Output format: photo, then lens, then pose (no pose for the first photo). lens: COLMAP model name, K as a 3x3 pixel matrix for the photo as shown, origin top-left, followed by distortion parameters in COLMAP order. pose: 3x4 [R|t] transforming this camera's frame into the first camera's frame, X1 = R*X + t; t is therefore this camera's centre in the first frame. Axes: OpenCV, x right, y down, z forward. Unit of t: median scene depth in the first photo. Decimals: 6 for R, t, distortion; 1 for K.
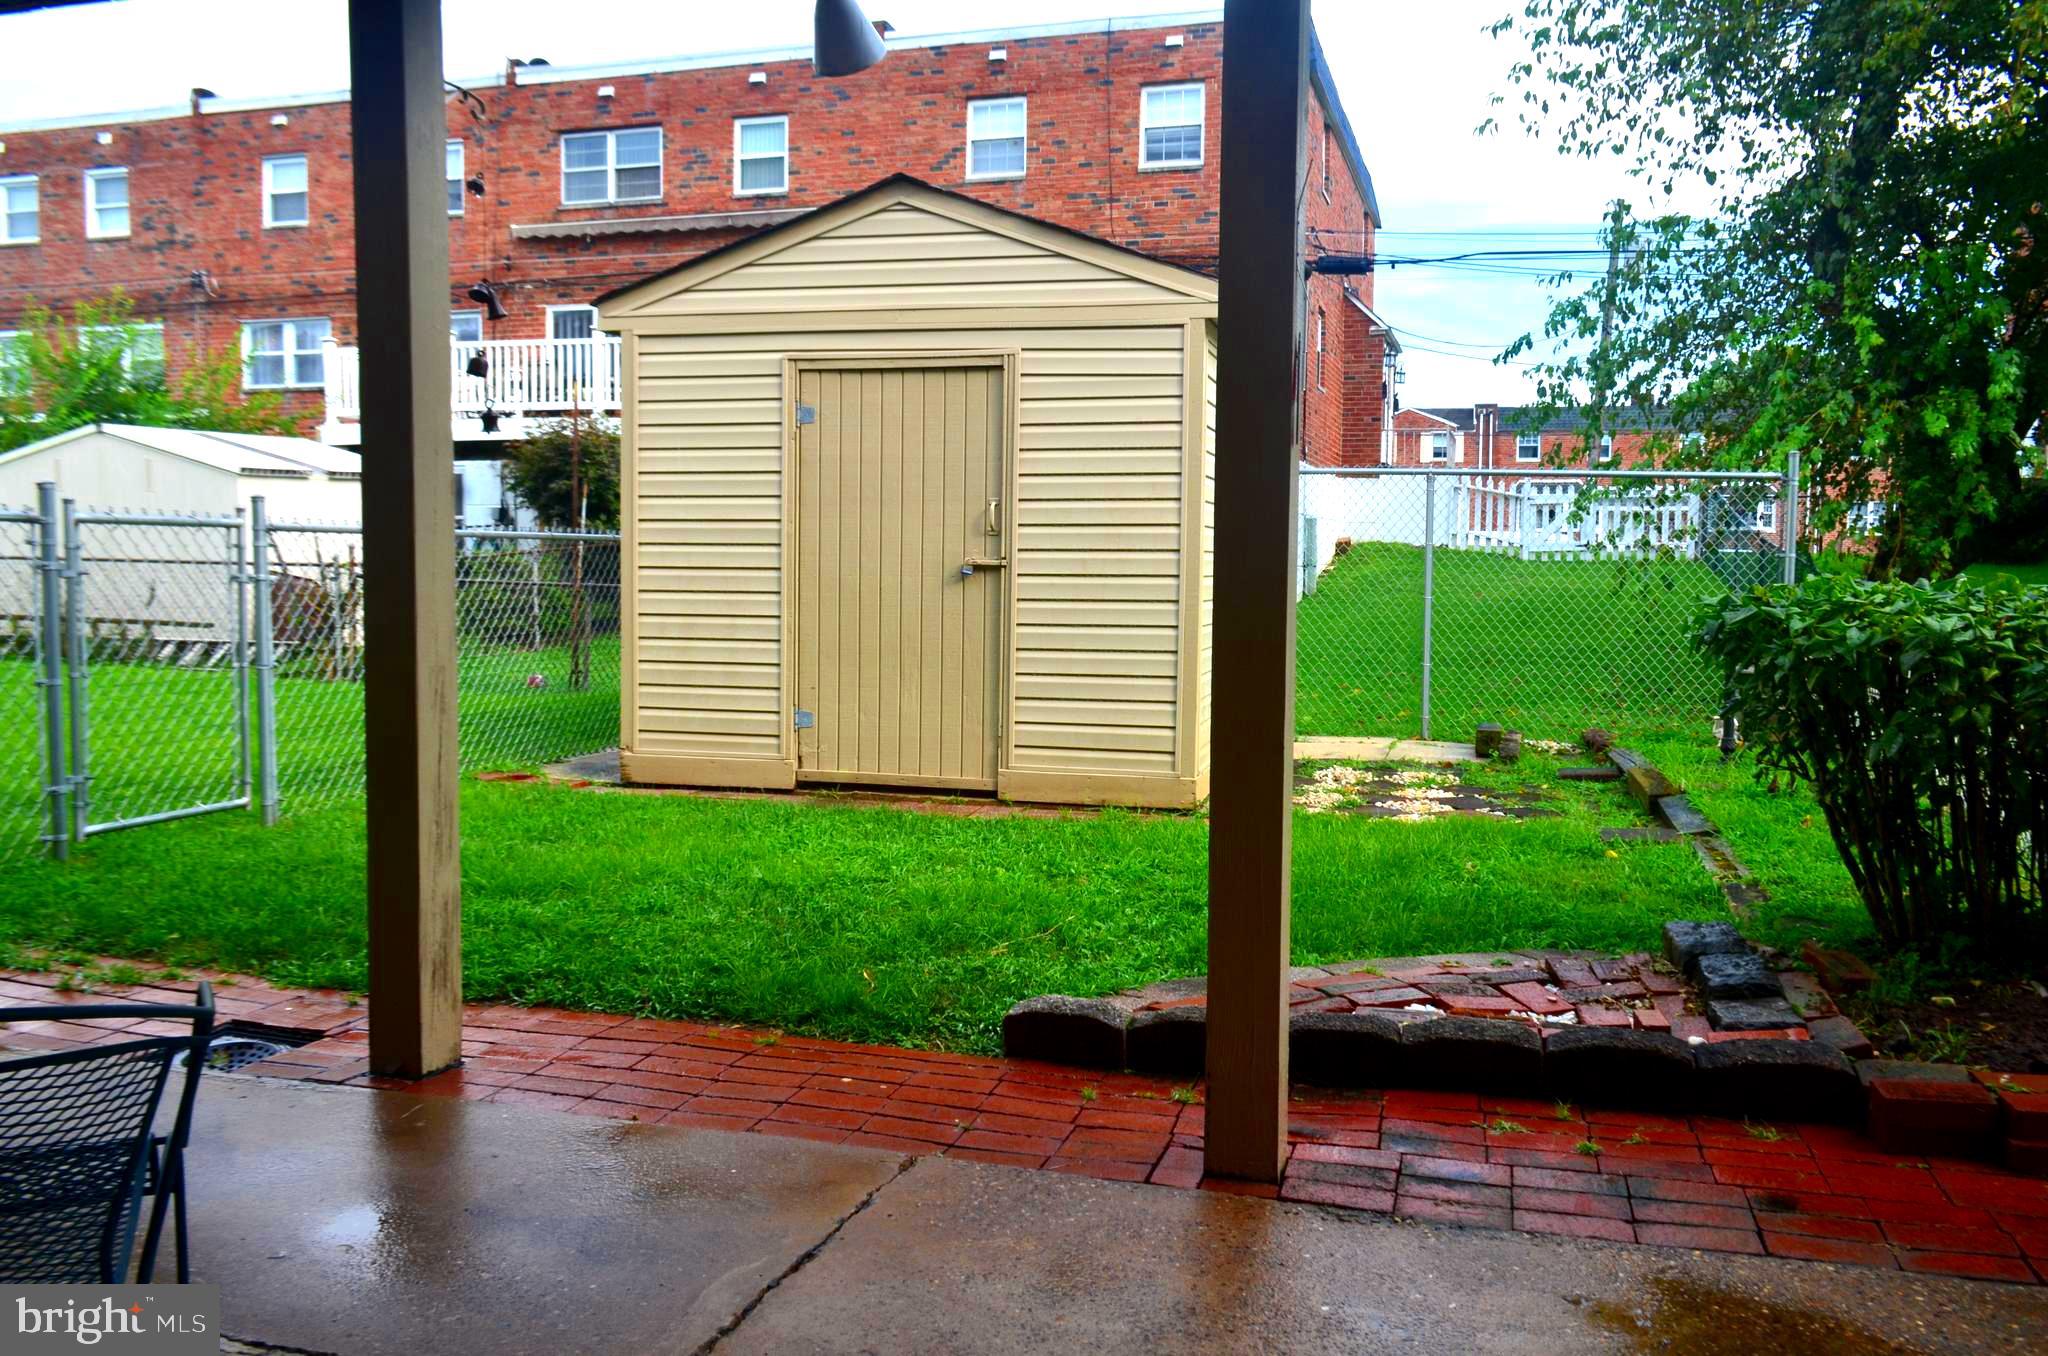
lens RADIAL K [[1625.2, 0, 1032.2], [0, 1625.2, 681.7], [0, 0, 1]] dist [-0.010159, 0.003112]
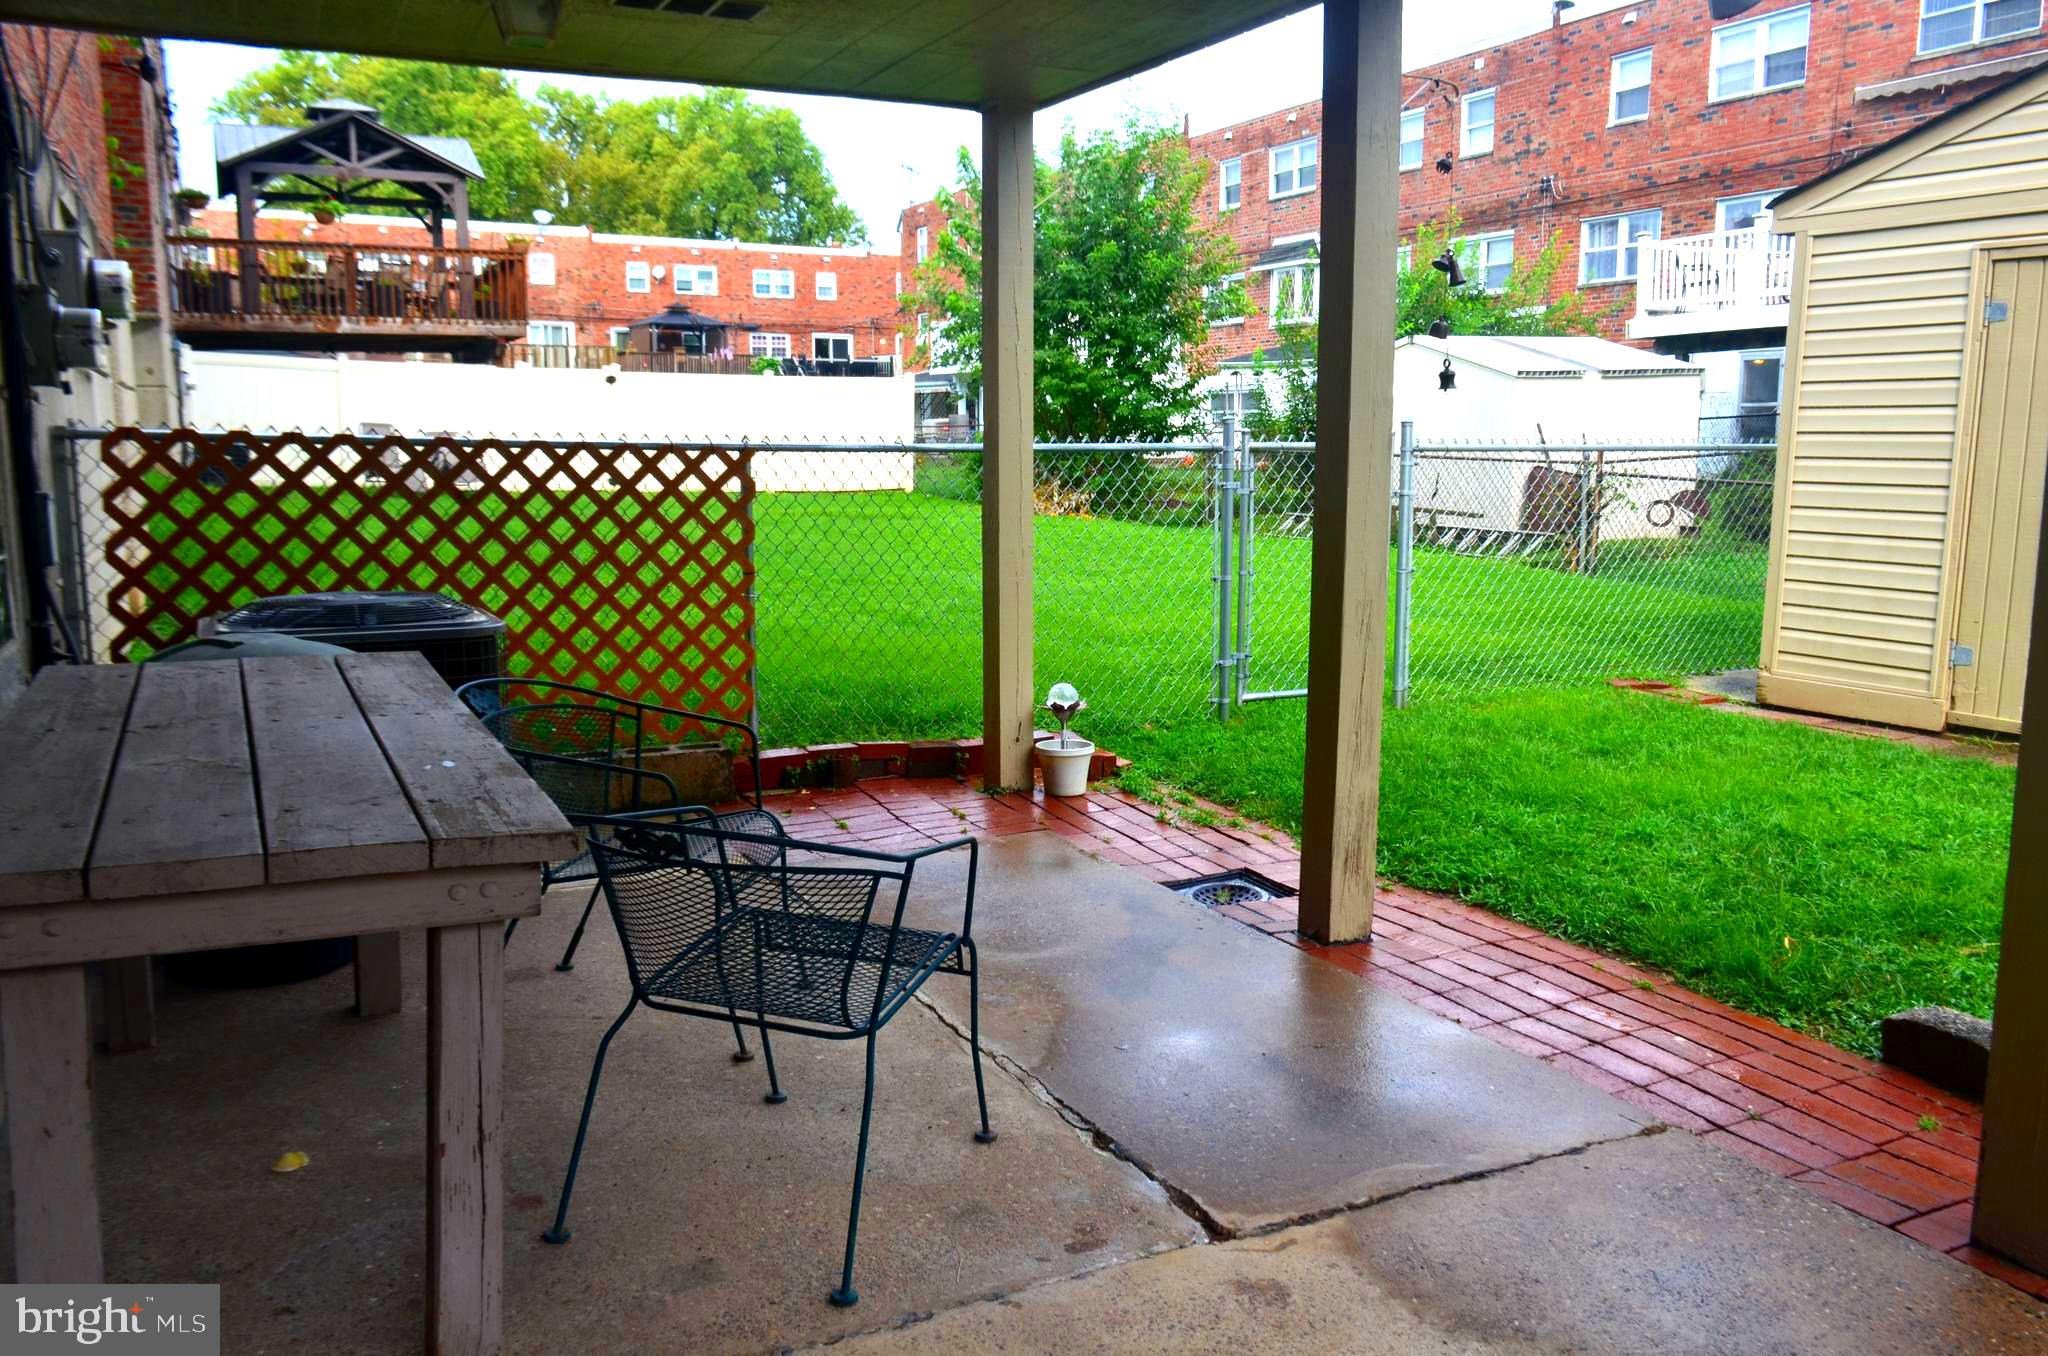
lens RADIAL K [[1608.8, 0, 1024.9], [0, 1608.8, 684.0], [0, 0, 1]] dist [-0.015742, 0.010369]
pose [[0.690230, 0.104156, -0.716054, 0.139441], [-0.047630, 0.993980, 0.098670, -0.024426], [0.722020, -0.033999, 0.691036, 0.014019]]
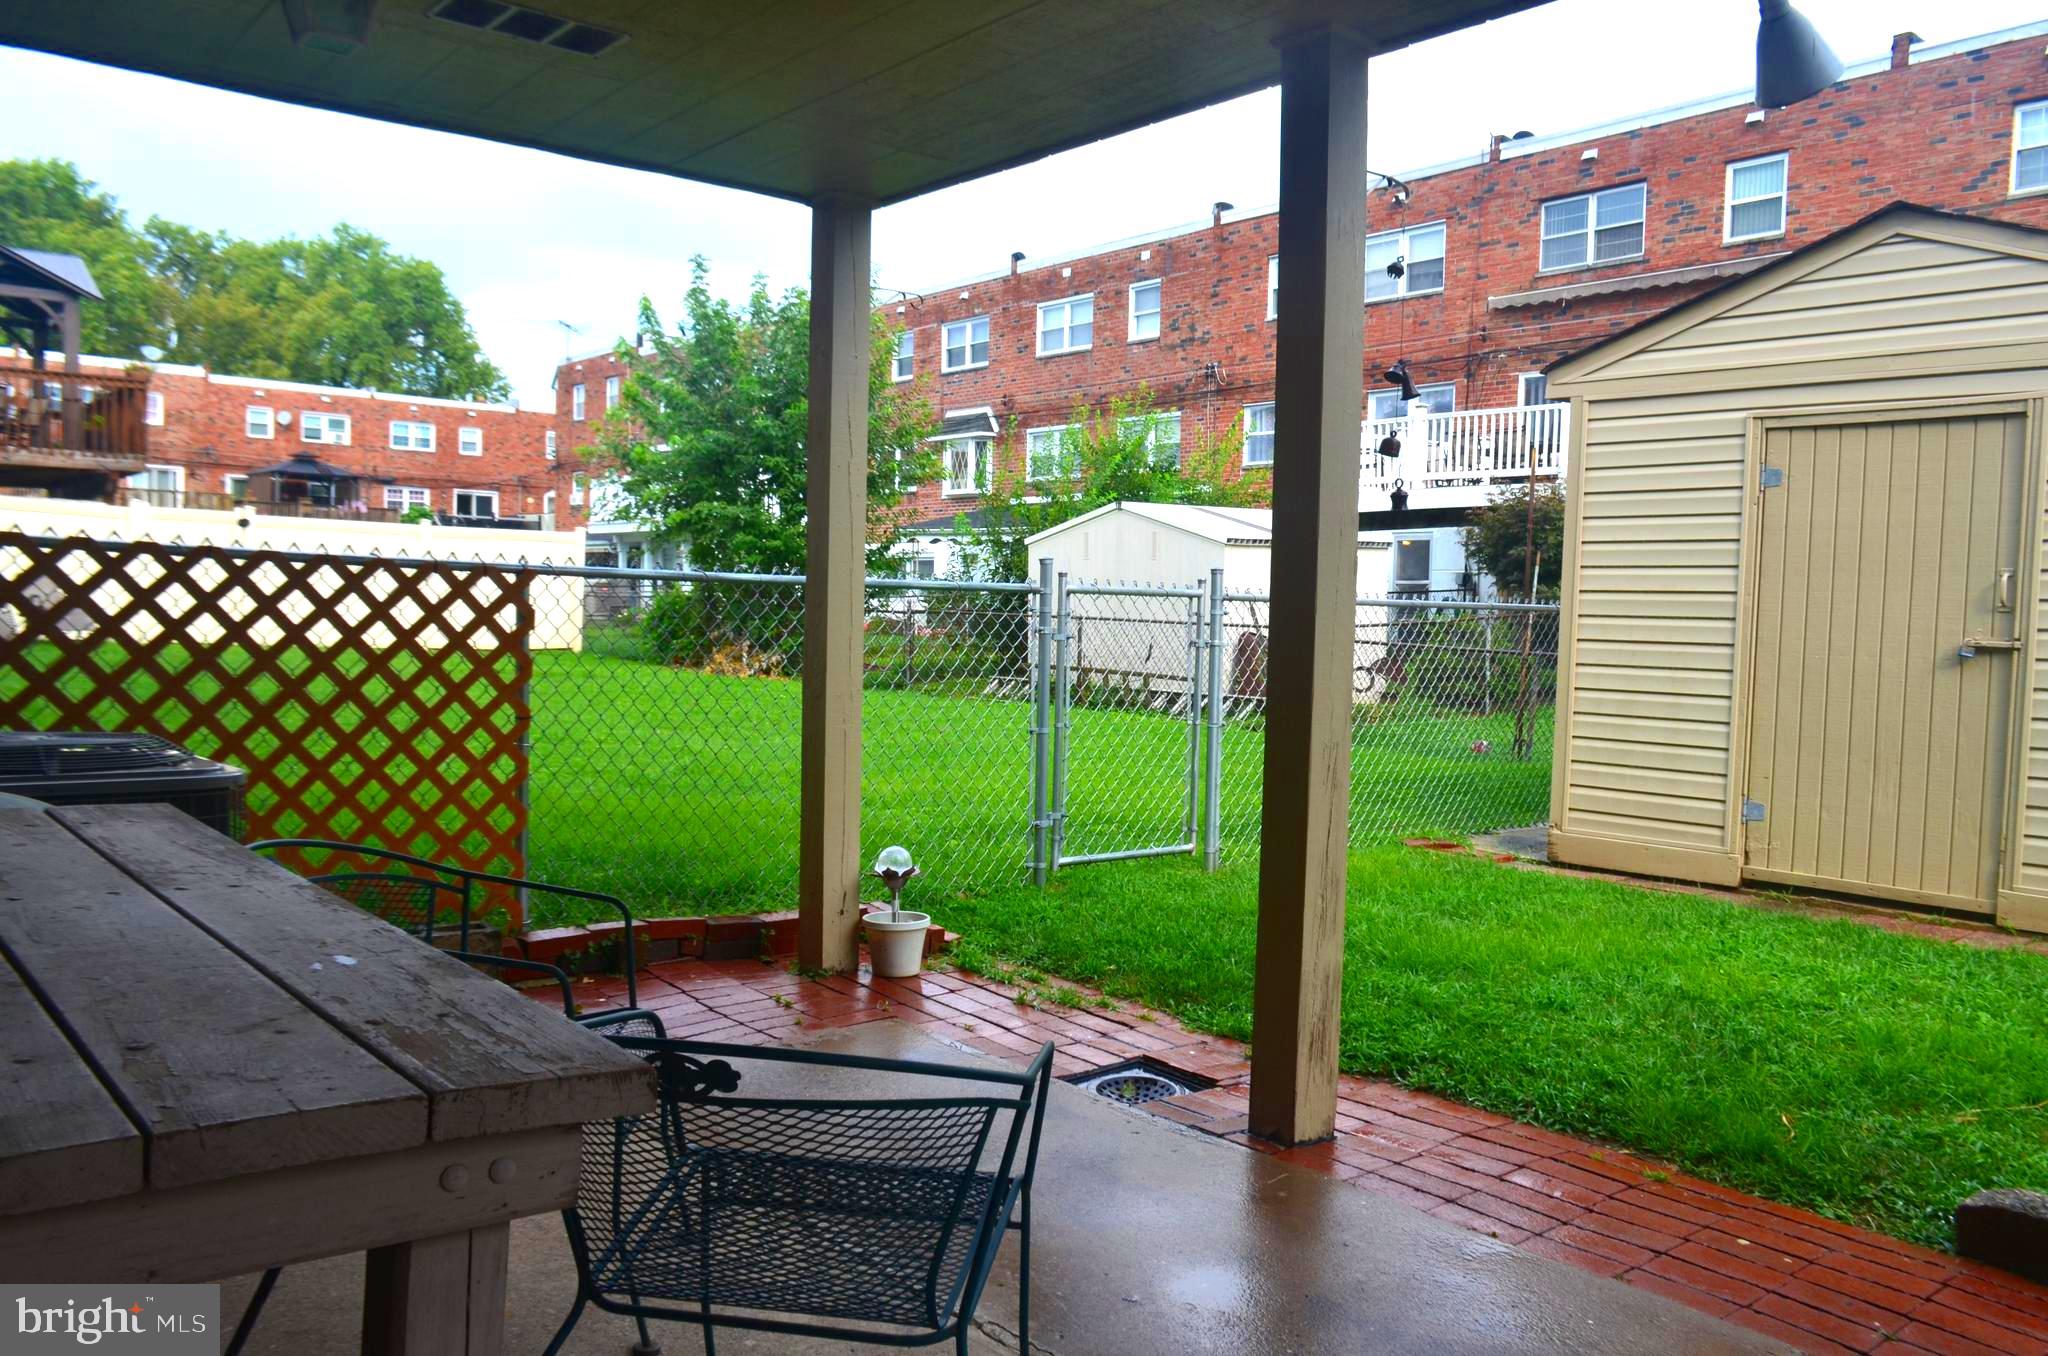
lens RADIAL K [[1608.8, 0, 1024.9], [0, 1608.8, 684.0], [0, 0, 1]] dist [-0.015742, 0.010369]
pose [[0.832098, 0.037358, -0.553369, 0.014306], [-0.057217, 0.998188, -0.018648, -0.007817], [0.551670, 0.047179, 0.832727, 0.025521]]
